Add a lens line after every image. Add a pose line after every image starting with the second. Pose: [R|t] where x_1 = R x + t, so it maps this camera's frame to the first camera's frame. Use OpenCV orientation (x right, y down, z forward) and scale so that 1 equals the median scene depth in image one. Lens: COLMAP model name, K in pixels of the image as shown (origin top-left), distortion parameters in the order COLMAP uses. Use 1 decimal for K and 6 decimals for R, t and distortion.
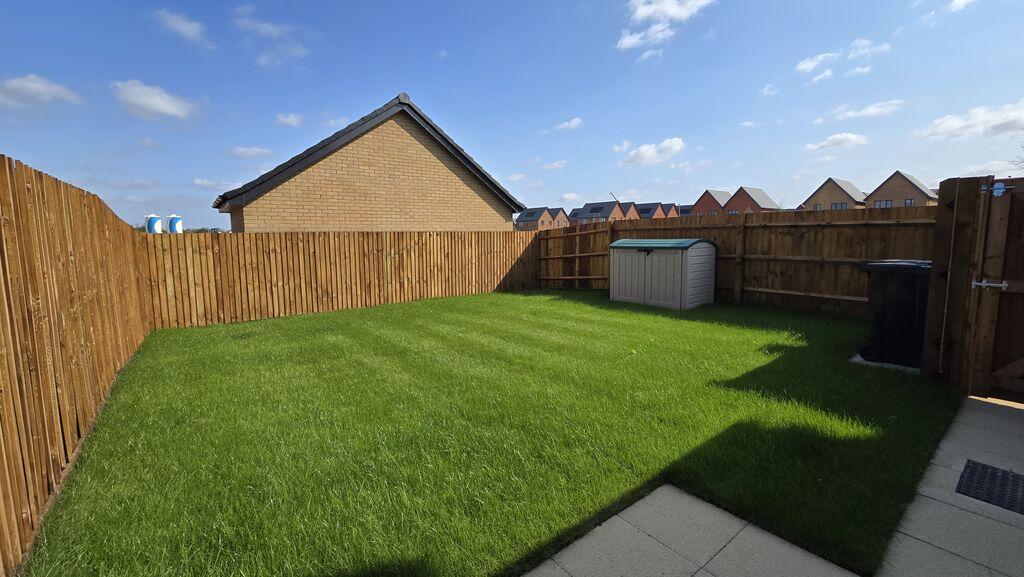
lens RADIAL K [[418.3, 0, 511.9], [0, 418.3, 282.3], [0, 0, 1]] dist [-0.000046, -0.000044]
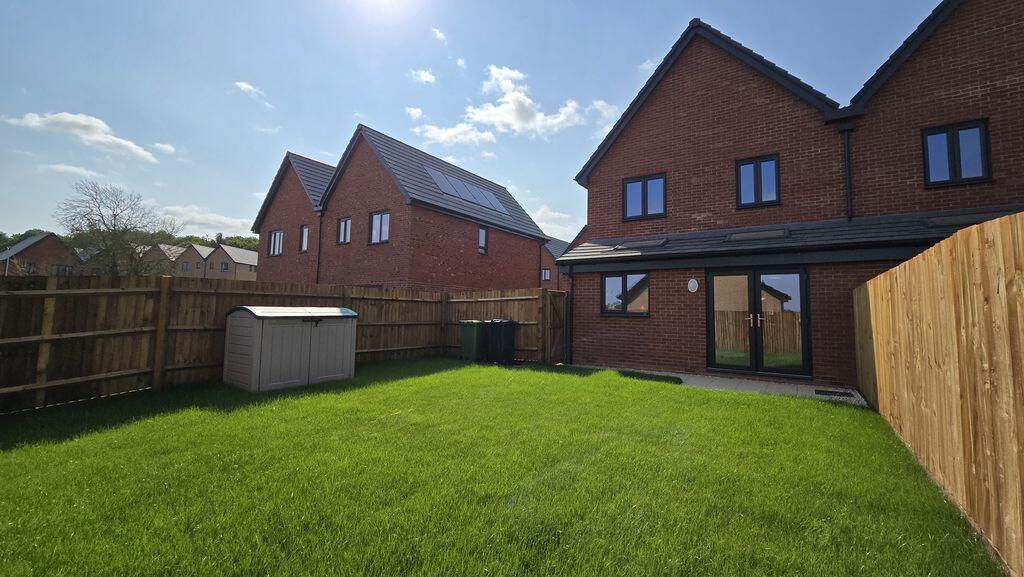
lens RADIAL K [[418.3, 0, 511.3], [0, 418.3, 282.5], [0, 0, 1]] dist [-0.000046, -0.000044]
pose [[-0.296519, 0.067651, 0.952628, -0.492154], [0.091139, 0.994940, -0.042287, -0.062629], [-0.950668, 0.074283, -0.301184, 0.673549]]
